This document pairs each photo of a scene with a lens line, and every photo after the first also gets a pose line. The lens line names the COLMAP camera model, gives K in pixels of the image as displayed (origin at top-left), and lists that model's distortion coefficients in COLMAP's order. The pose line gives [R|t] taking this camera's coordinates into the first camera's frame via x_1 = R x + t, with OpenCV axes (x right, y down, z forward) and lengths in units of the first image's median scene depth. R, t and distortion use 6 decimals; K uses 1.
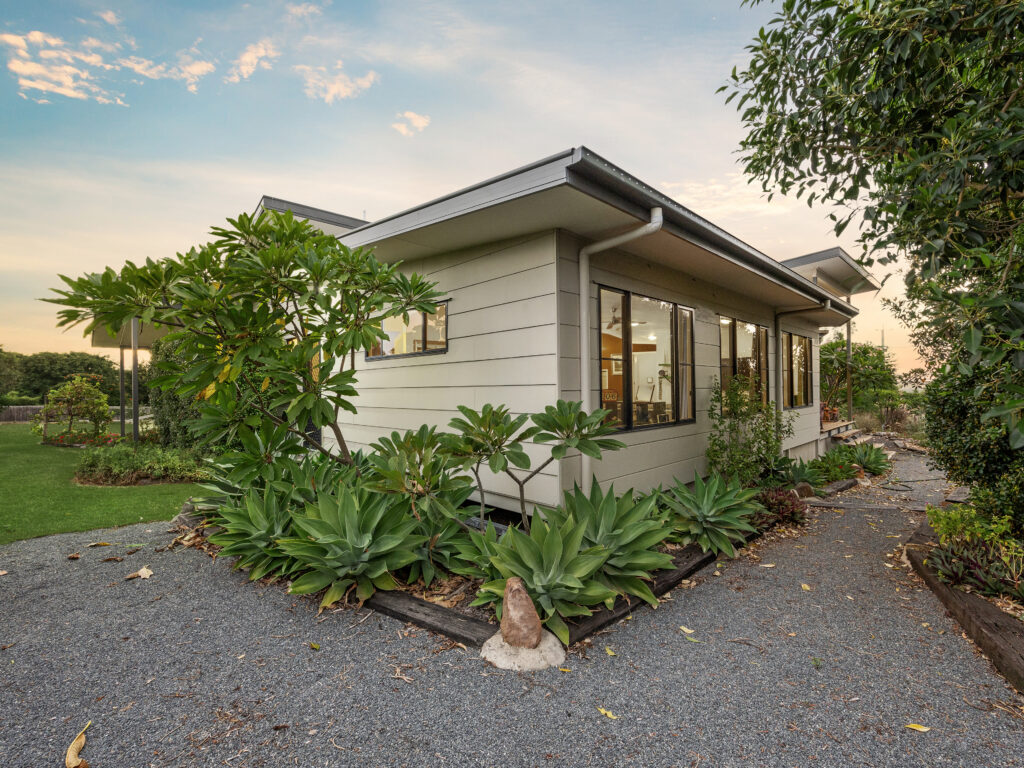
lens RADIAL K [[463.1, 0, 512.0], [0, 463.1, 384.0], [0, 0, 1]] dist [0.002025, 0.000022]
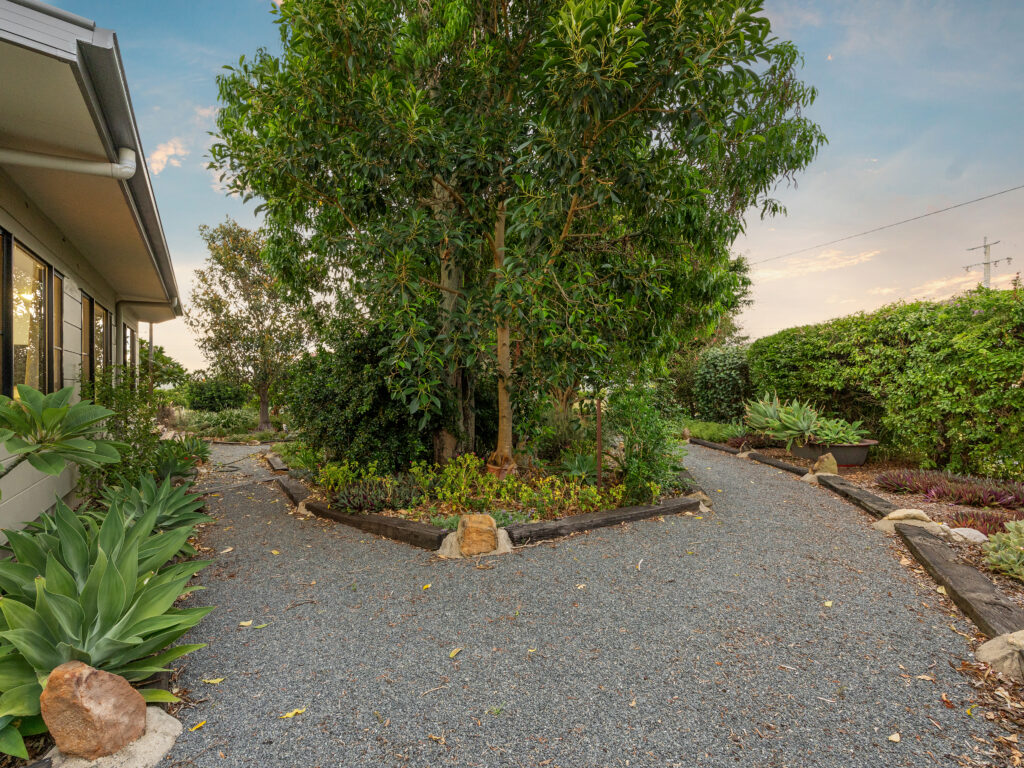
lens RADIAL K [[433.7, 0, 512.0], [0, 433.7, 384.0], [0, 0, 1]] dist [0.000476, -0.000026]
pose [[0.245000, 0.012222, 0.969446, -0.293811], [-0.018907, 0.999791, -0.007826, 0.022095], [-0.969339, -0.016412, 0.245180, 0.196525]]
